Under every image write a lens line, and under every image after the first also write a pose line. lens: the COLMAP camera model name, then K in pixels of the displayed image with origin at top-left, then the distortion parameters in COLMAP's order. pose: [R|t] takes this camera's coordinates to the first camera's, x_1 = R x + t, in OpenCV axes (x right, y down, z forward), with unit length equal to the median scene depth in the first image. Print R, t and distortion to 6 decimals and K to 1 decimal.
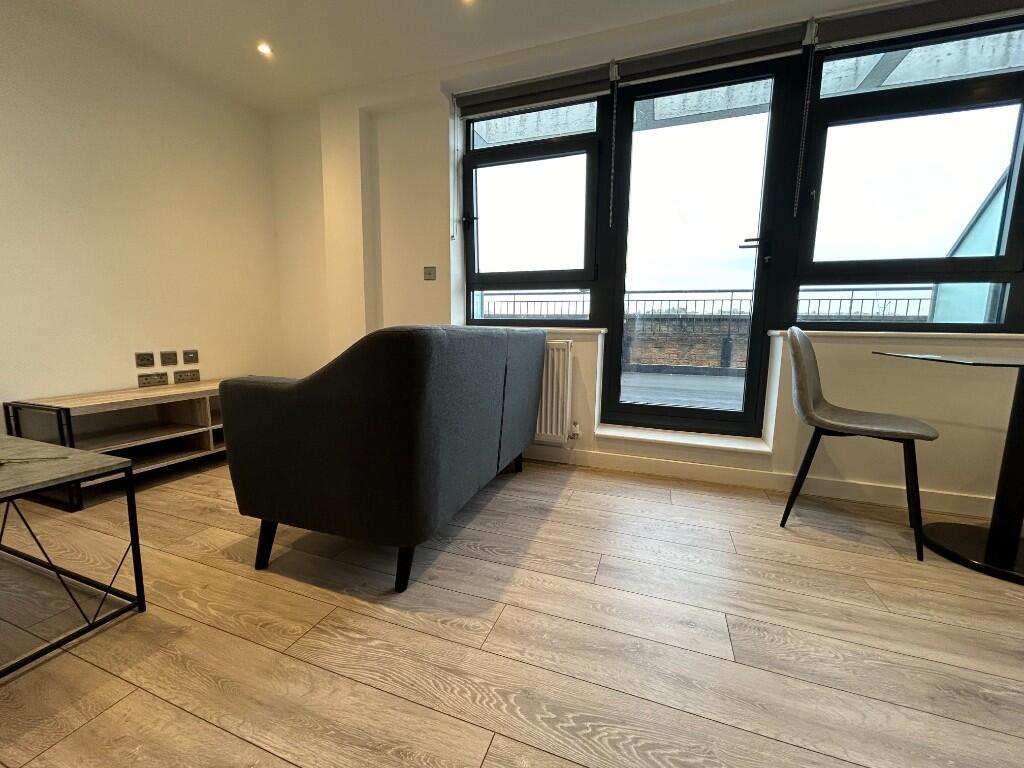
lens RADIAL K [[410.5, 0, 513.2], [0, 410.5, 384.0], [0, 0, 1]] dist [0.000097, 0.000368]
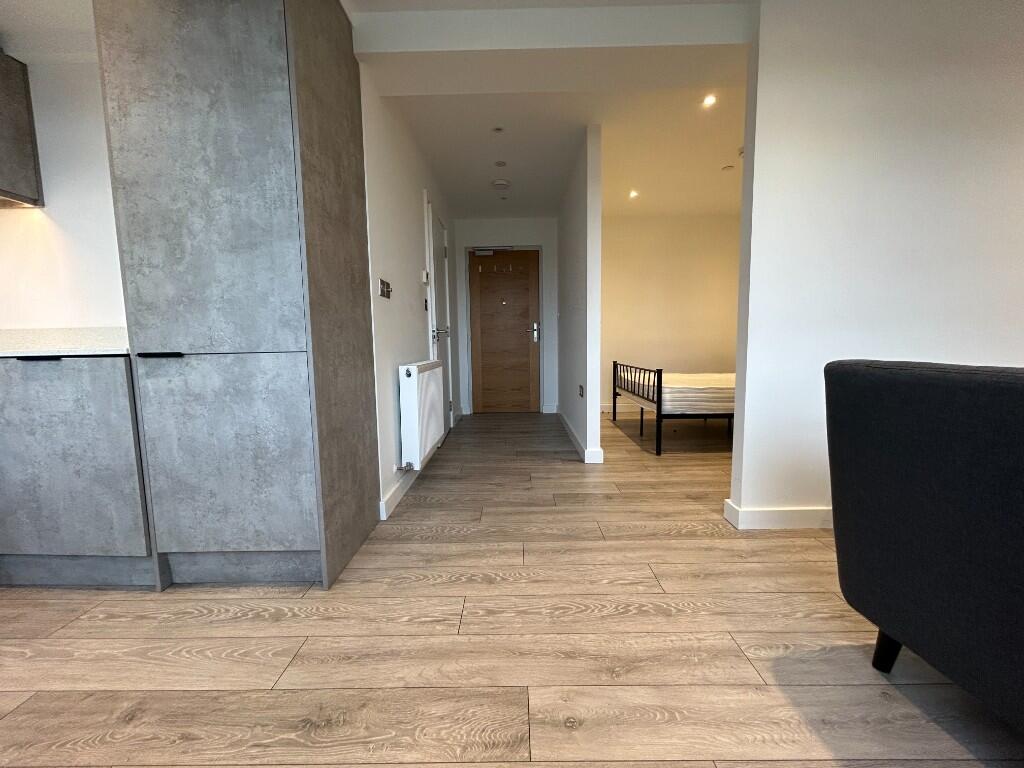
lens RADIAL K [[410.5, 0, 511.3], [0, 410.5, 386.8], [0, 0, 1]] dist [0.000097, 0.000368]
pose [[-0.942772, 0.036874, -0.331393, 0.454027], [-0.043146, 0.972020, 0.230901, -0.147568], [0.330635, 0.231985, -0.914802, 0.890460]]
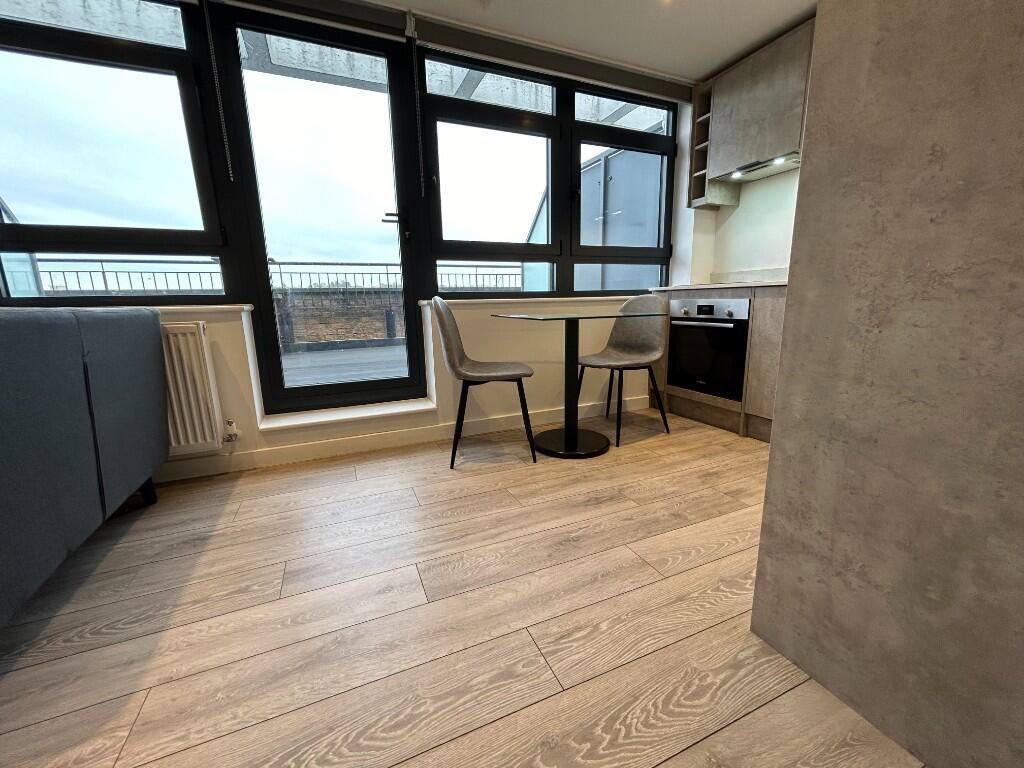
lens RADIAL K [[410.5, 0, 510.4], [0, 410.5, 384.8], [0, 0, 1]] dist [0.000097, 0.000368]
pose [[0.728136, -0.167726, 0.664595, 0.033189], [0.126046, 0.985829, 0.110700, 0.002145], [-0.673744, 0.003165, 0.738958, 0.016495]]
